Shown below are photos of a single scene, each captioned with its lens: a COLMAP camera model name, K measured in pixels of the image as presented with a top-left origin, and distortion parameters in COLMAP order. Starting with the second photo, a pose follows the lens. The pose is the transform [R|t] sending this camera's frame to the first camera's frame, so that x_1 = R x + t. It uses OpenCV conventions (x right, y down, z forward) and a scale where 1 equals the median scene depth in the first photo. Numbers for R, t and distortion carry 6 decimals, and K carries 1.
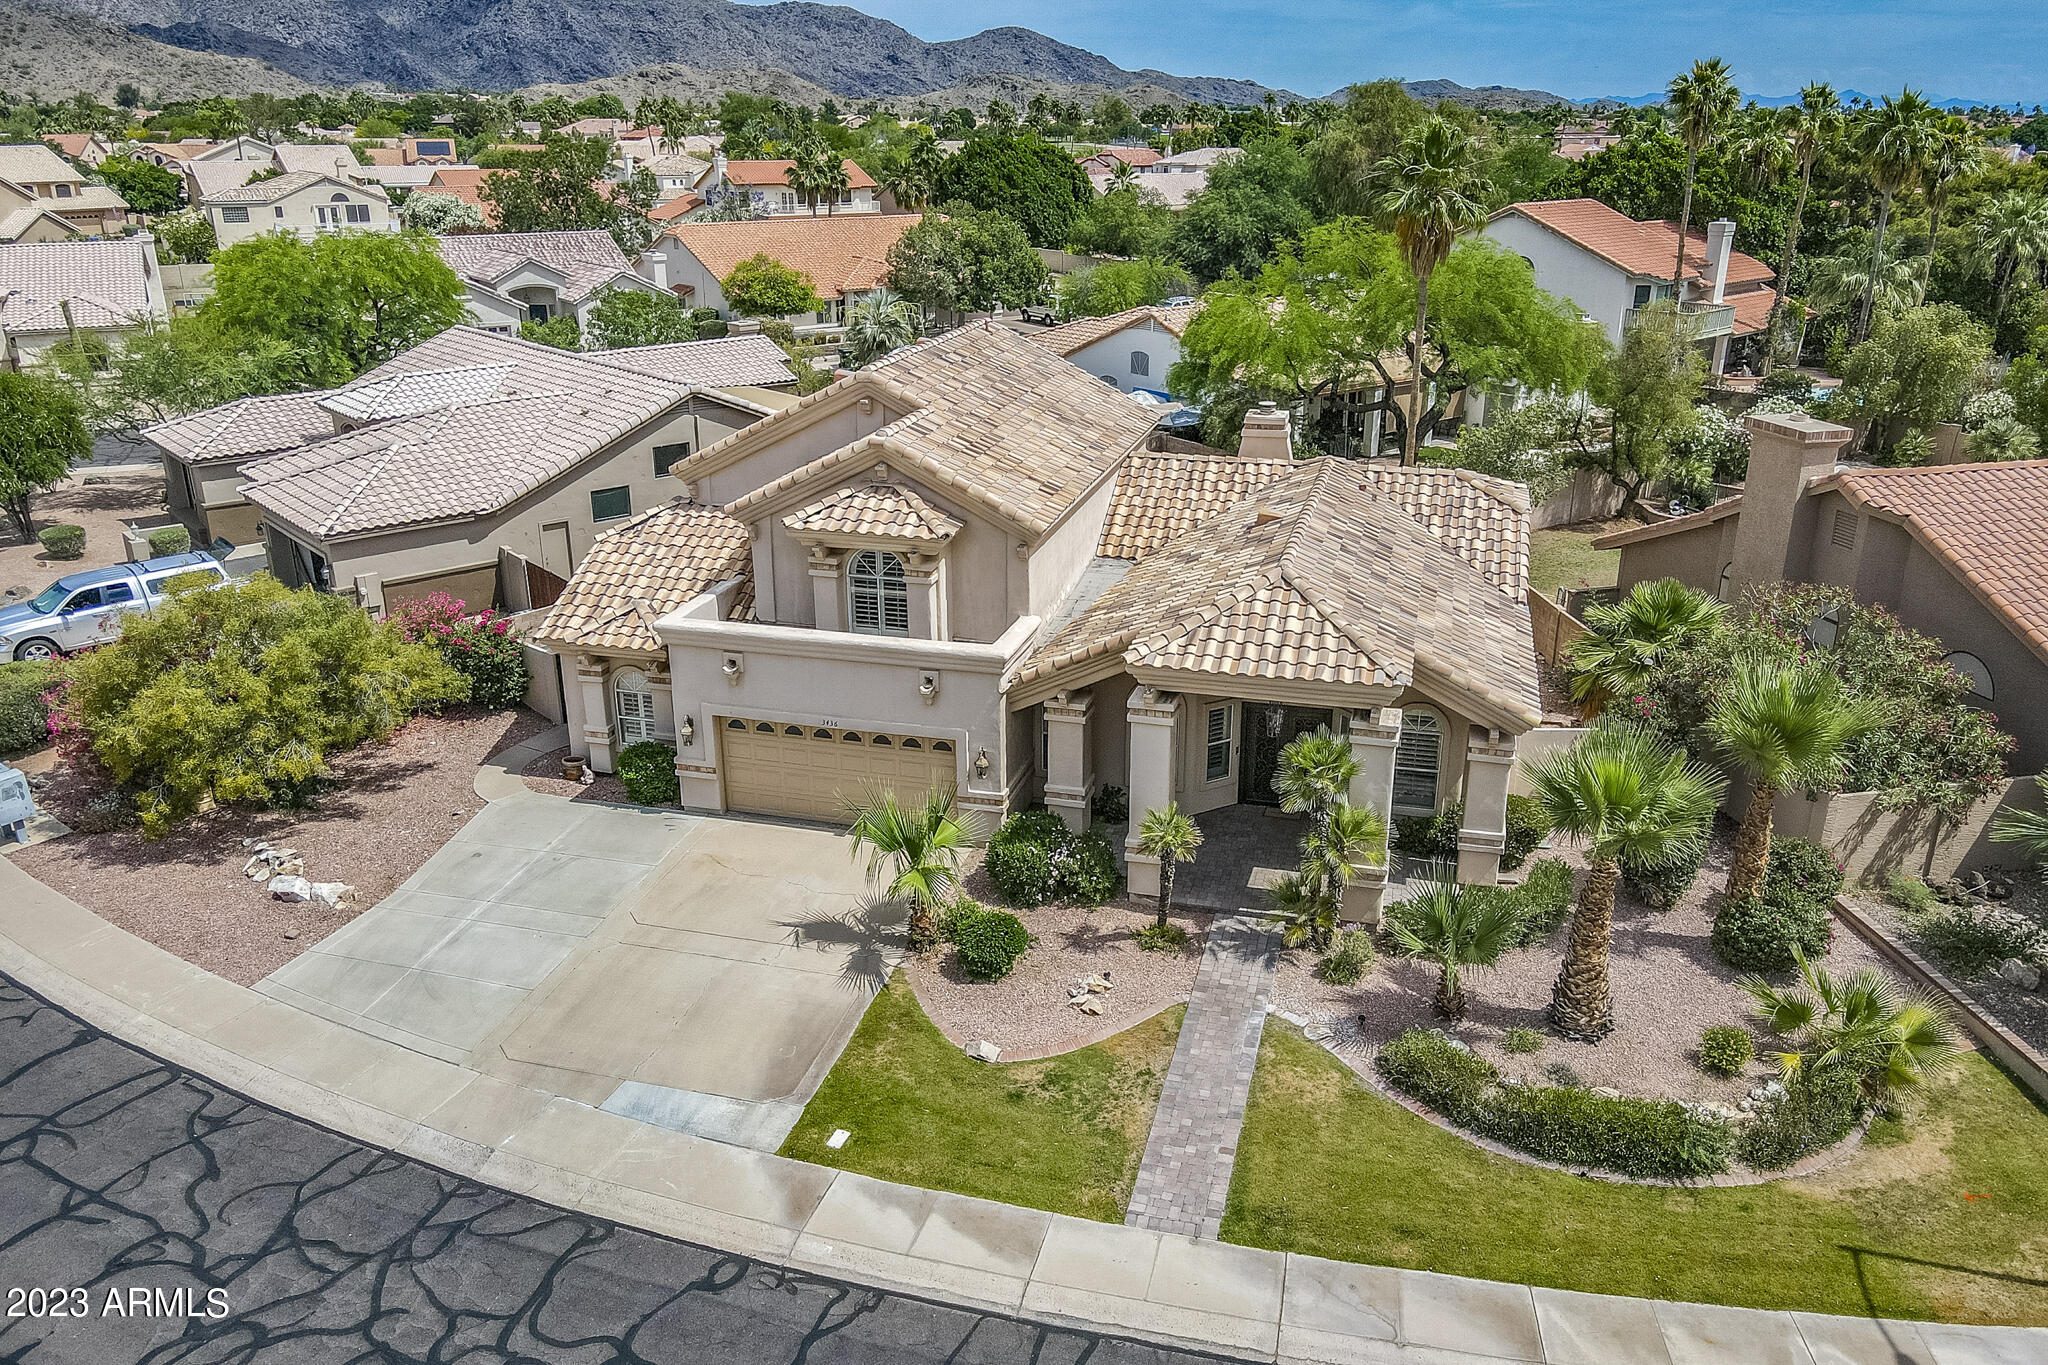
lens RADIAL K [[1559.4, 0, 1034.0], [0, 1559.4, 687.9], [0, 0, 1]] dist [0.017749, -0.006168]
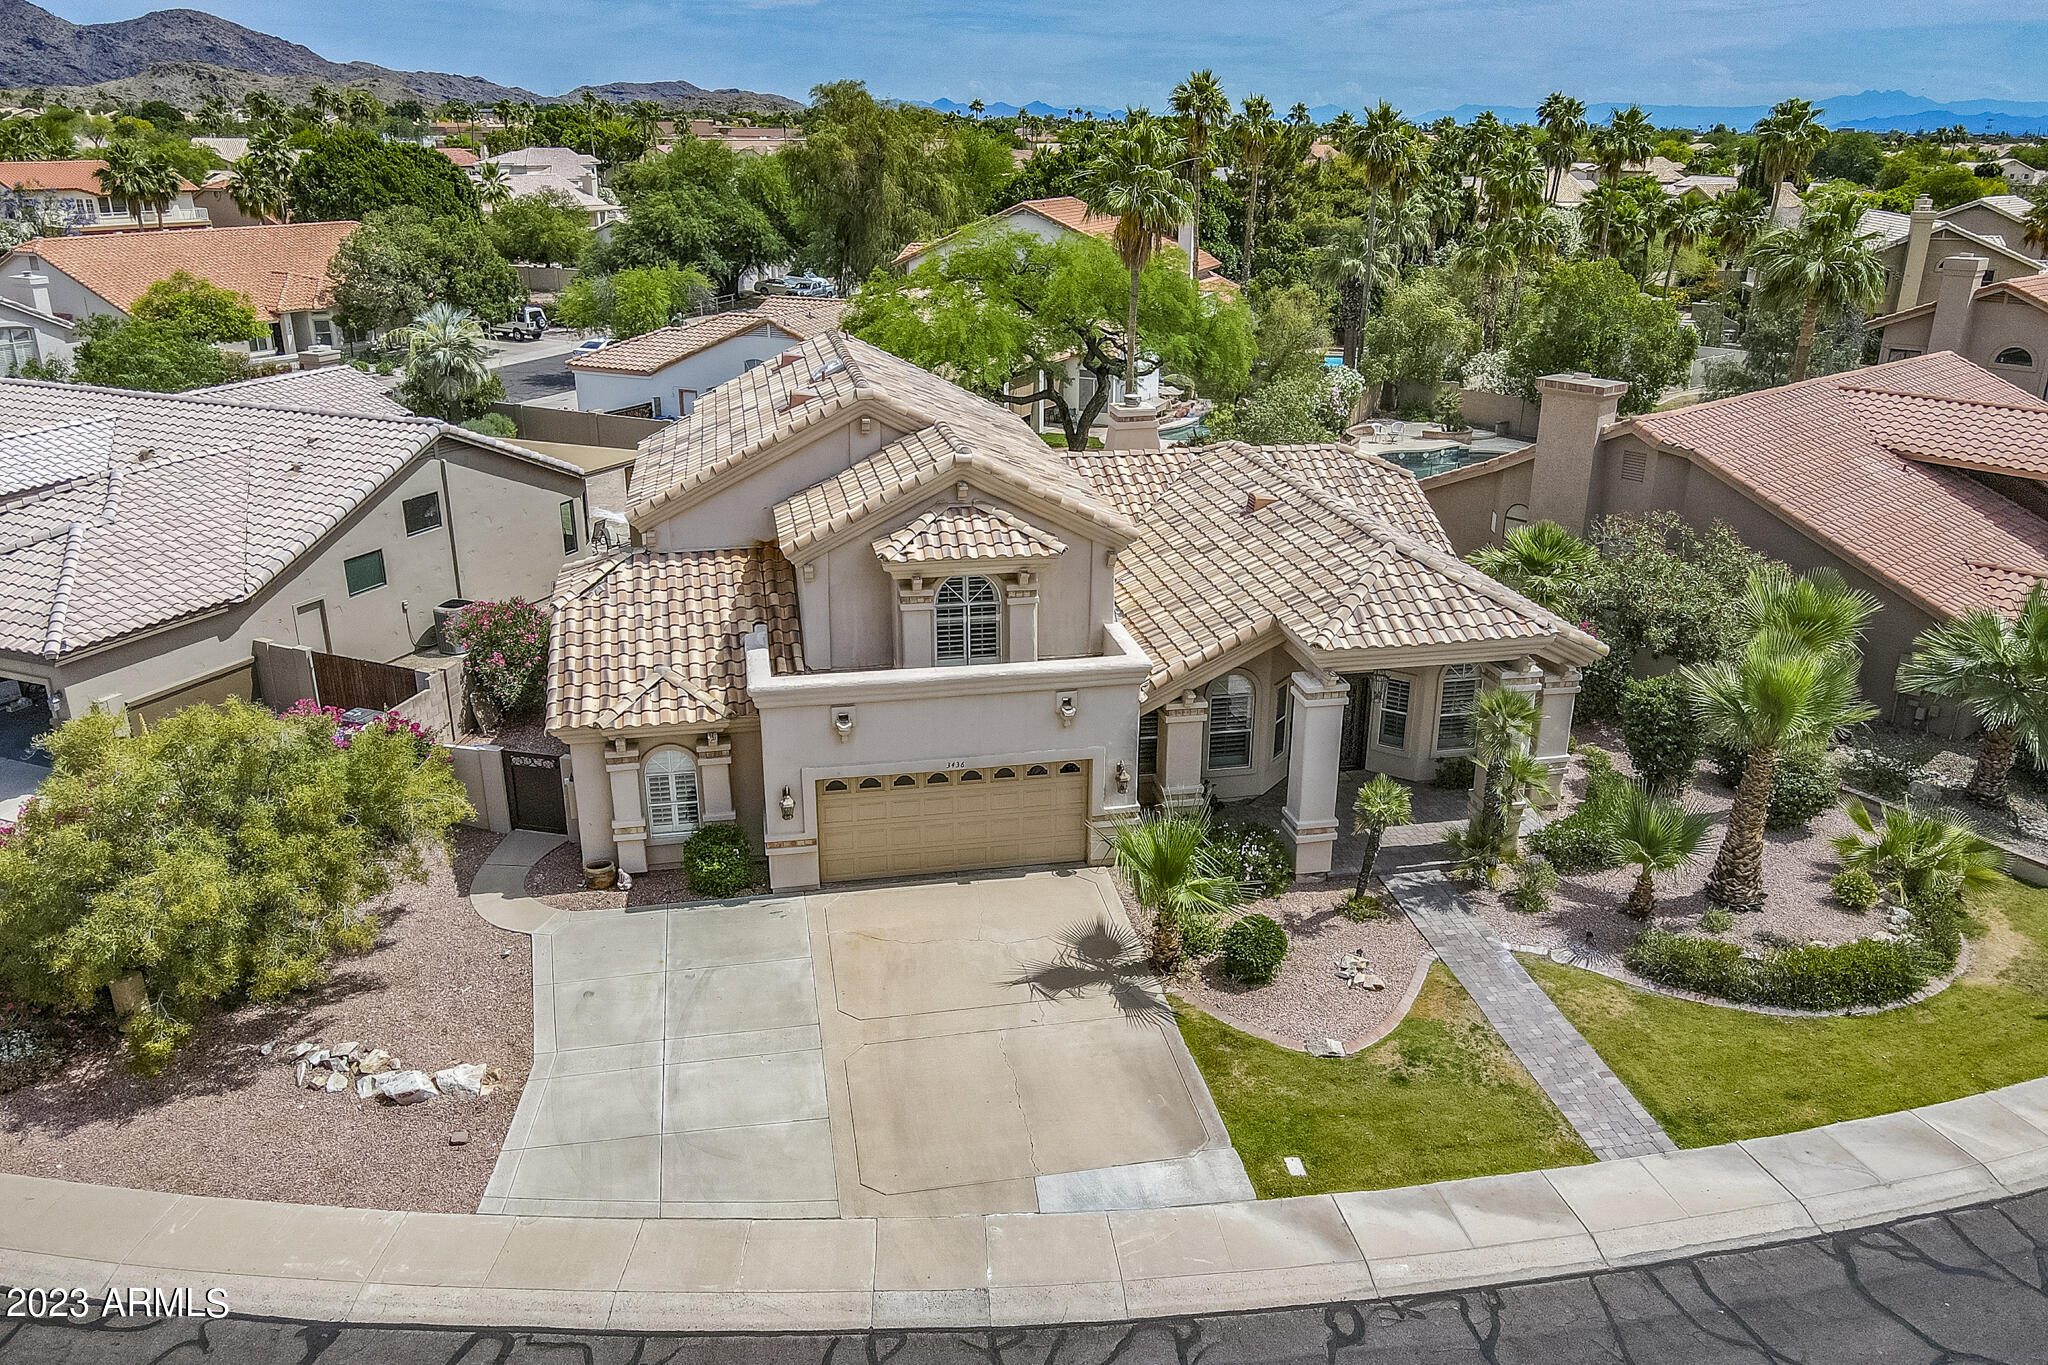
lens RADIAL K [[1559.4, 0, 1066.8], [0, 1559.4, 675.1], [0, 0, 1]] dist [0.017749, -0.006168]
pose [[0.886654, -0.147077, 0.438421, -0.465505], [0.150517, 0.988235, 0.027121, -0.044872], [-0.437252, 0.041943, 0.898360, 0.130808]]
